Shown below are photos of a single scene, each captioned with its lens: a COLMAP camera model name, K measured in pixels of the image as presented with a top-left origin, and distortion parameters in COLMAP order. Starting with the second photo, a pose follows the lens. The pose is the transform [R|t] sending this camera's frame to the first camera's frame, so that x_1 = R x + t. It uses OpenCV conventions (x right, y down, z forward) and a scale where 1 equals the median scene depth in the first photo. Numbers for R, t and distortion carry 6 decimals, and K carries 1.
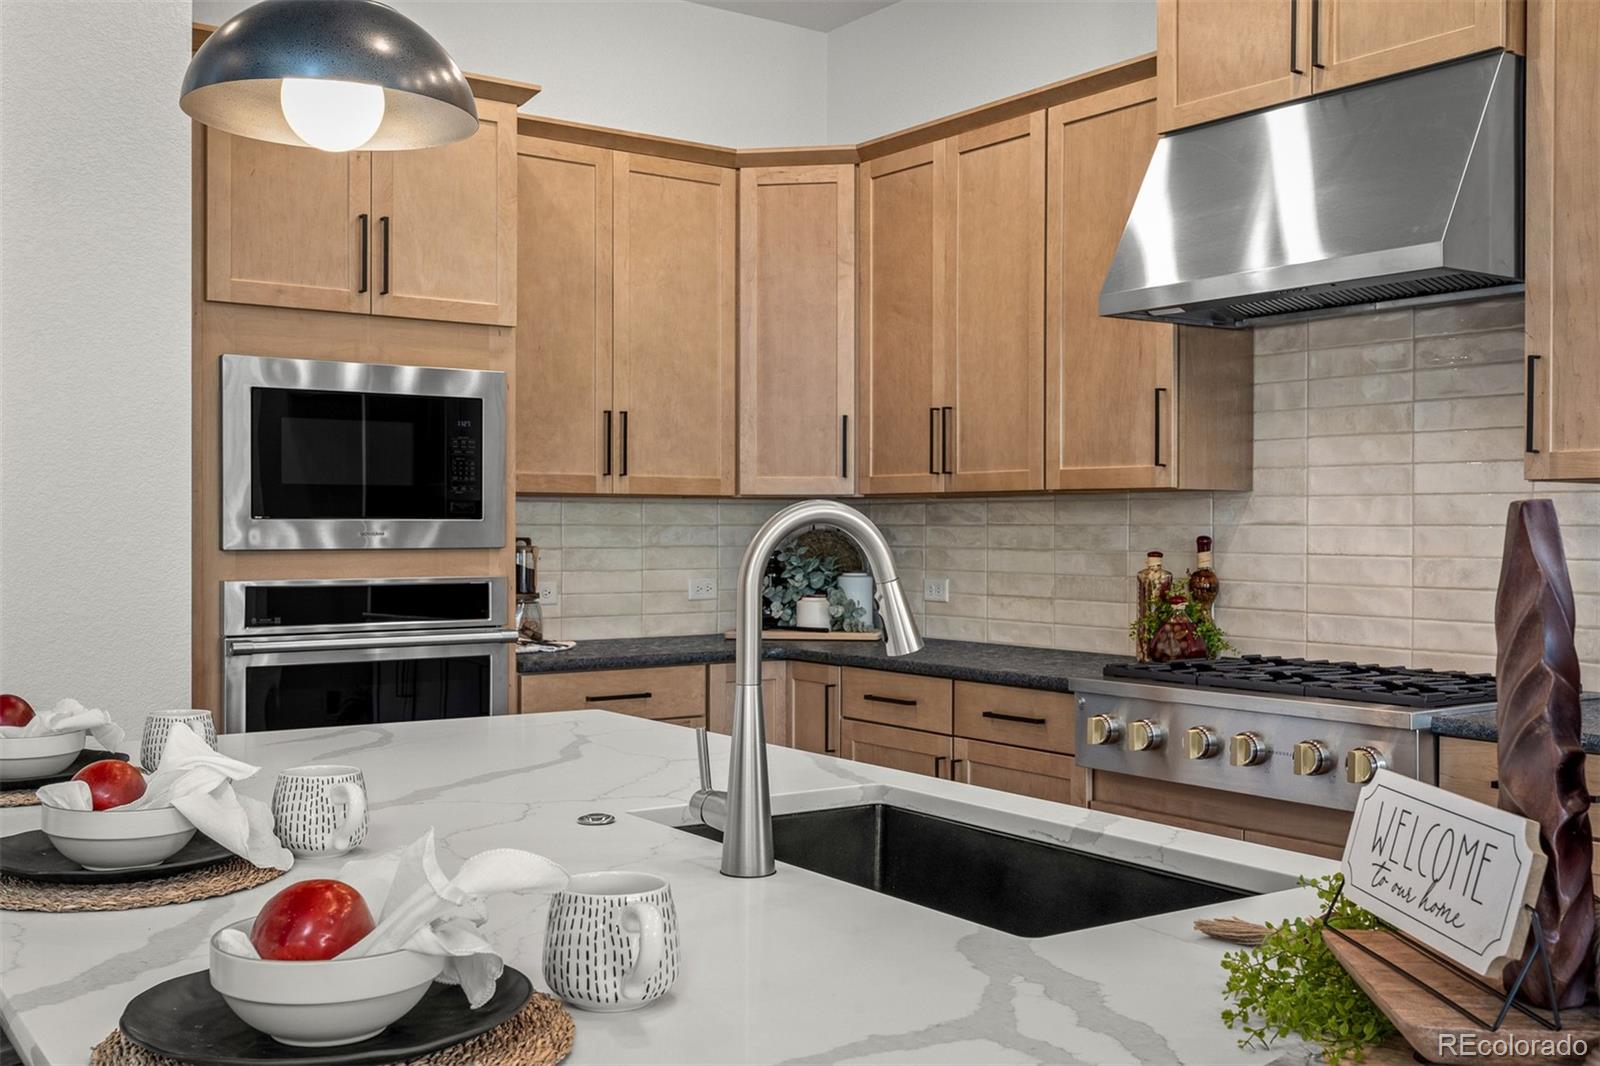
lens RADIAL K [[1593.2, 0, 800.0], [0, 1593.2, 533.0], [0, 0, 1]] dist [0.019476, 0.026217]
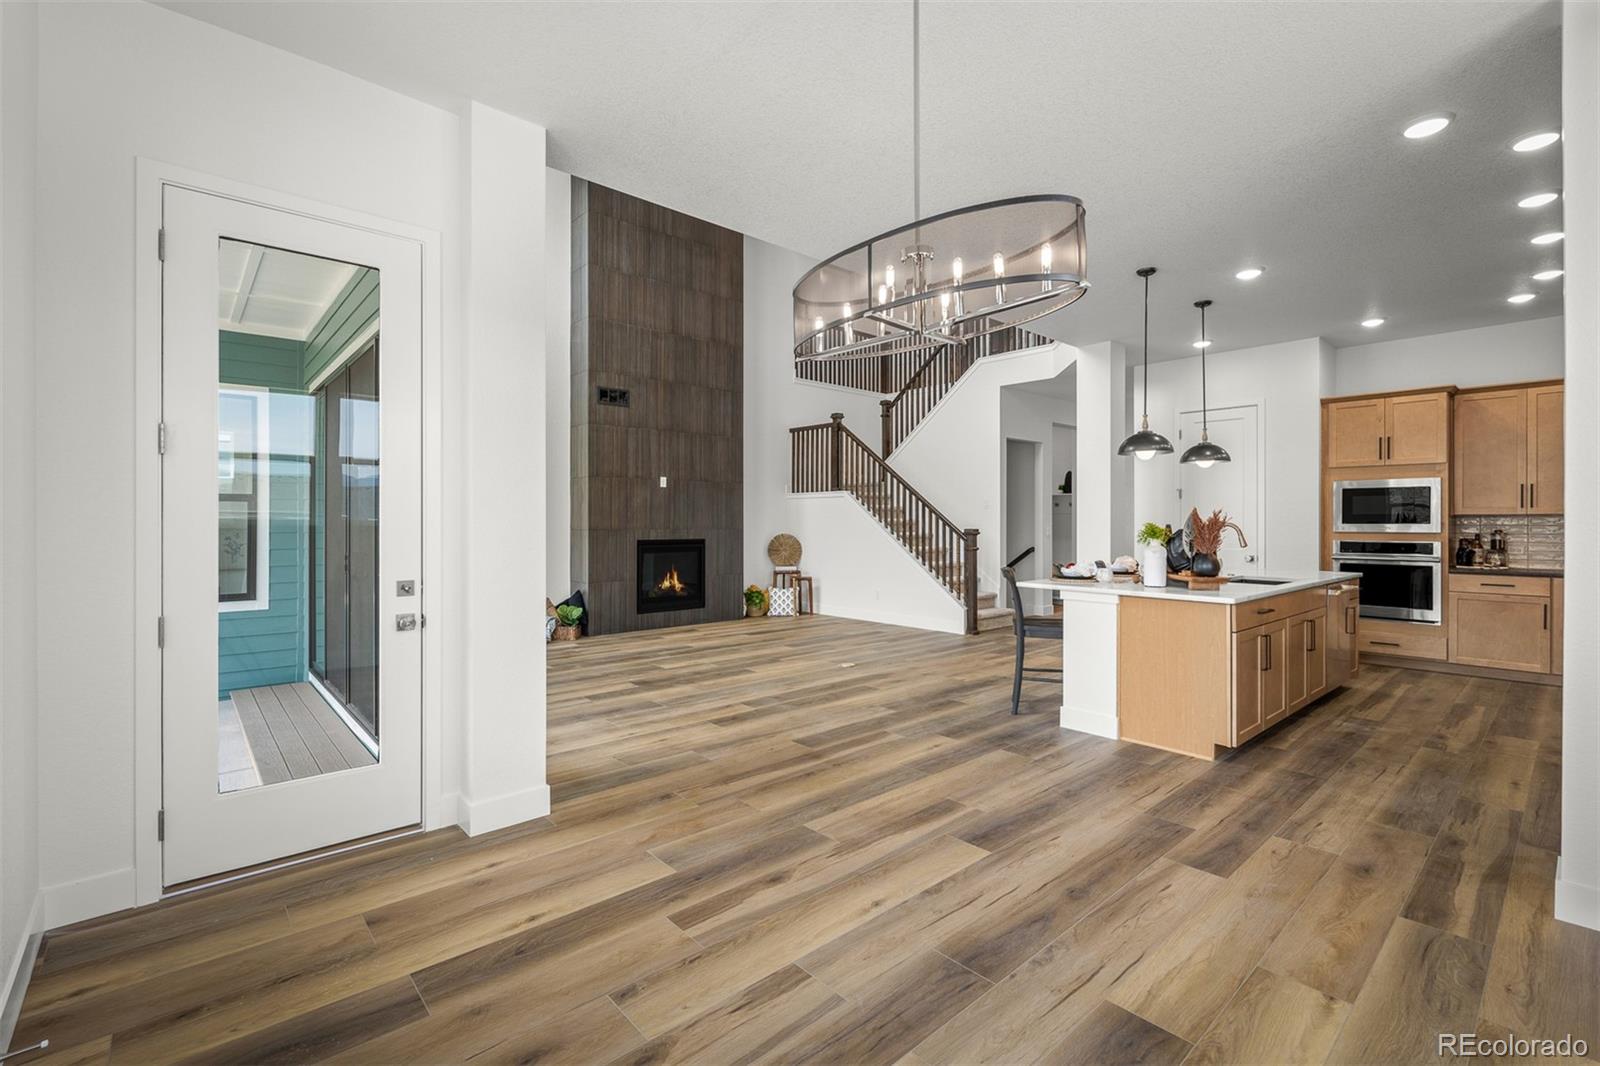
lens RADIAL K [[708.3, 0, 800.0], [0, 708.3, 533.0], [0, 0, 1]] dist [-0.001798, -0.000076]
pose [[0.105515, 0.012865, -0.994335, 1.077769], [-0.005946, 0.999907, 0.012306, -0.000127], [0.994400, 0.004614, 0.105581, -0.412043]]
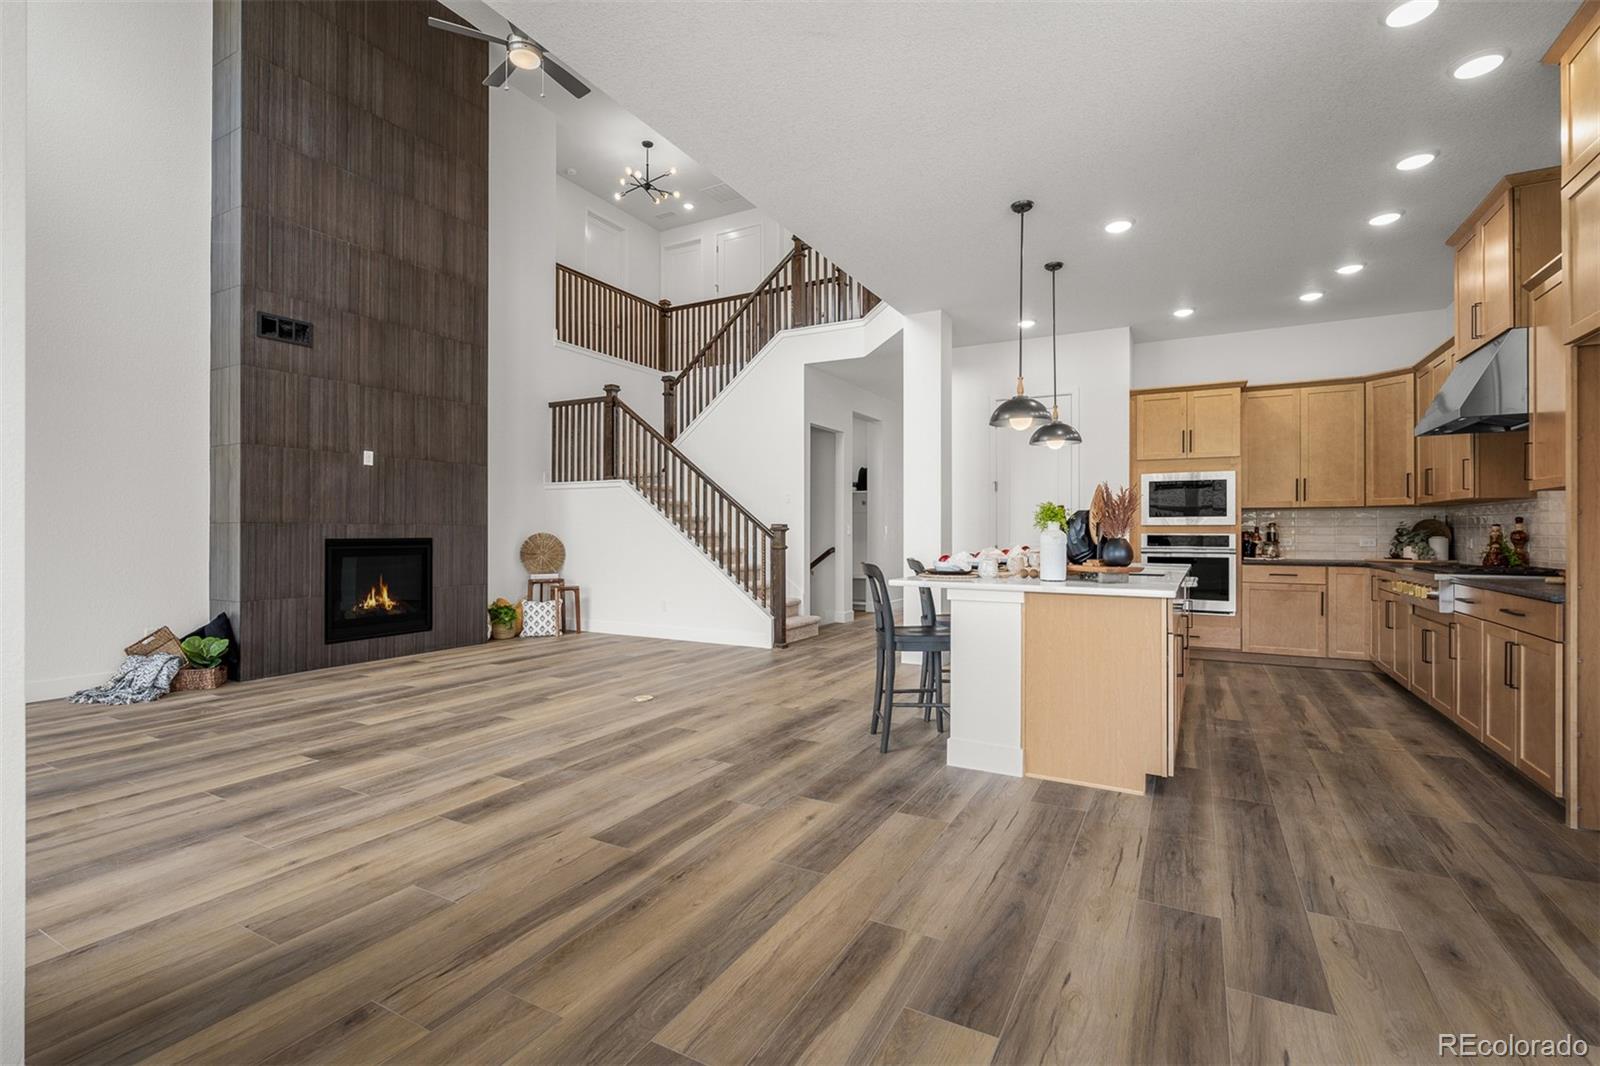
lens RADIAL K [[724.6, 0, 800.0], [0, 724.6, 533.0], [0, 0, 1]] dist [-0.001674, 0.000106]
pose [[0.431648, -0.000735, -0.902042, 0.757619], [-0.004961, 0.999983, -0.003189, 0.034594], [0.902028, 0.005851, 0.431637, -0.428088]]
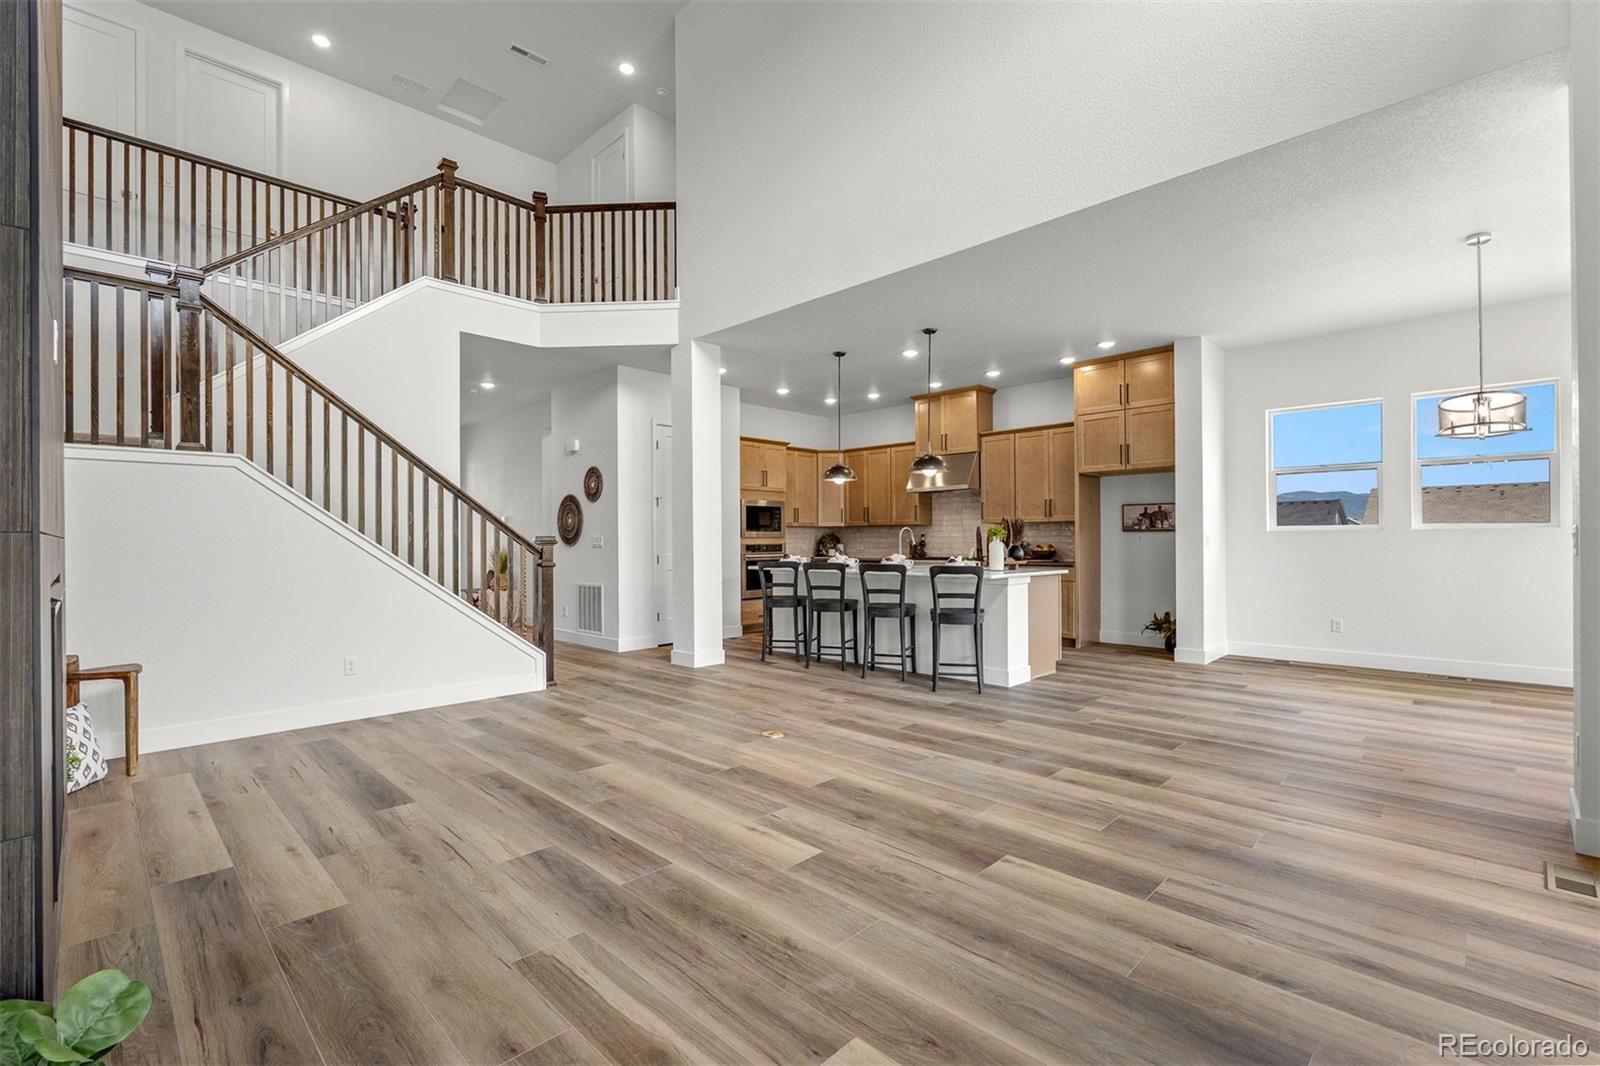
lens RADIAL K [[708.1, 0, 800.0], [0, 708.1, 533.0], [0, 0, 1]] dist [0.000101, 0.000086]
pose [[0.985781, -0.005775, 0.167936, -0.504086], [0.008136, 0.999877, -0.013378, 0.025663], [-0.167838, 0.014554, 0.985707, -1.139454]]
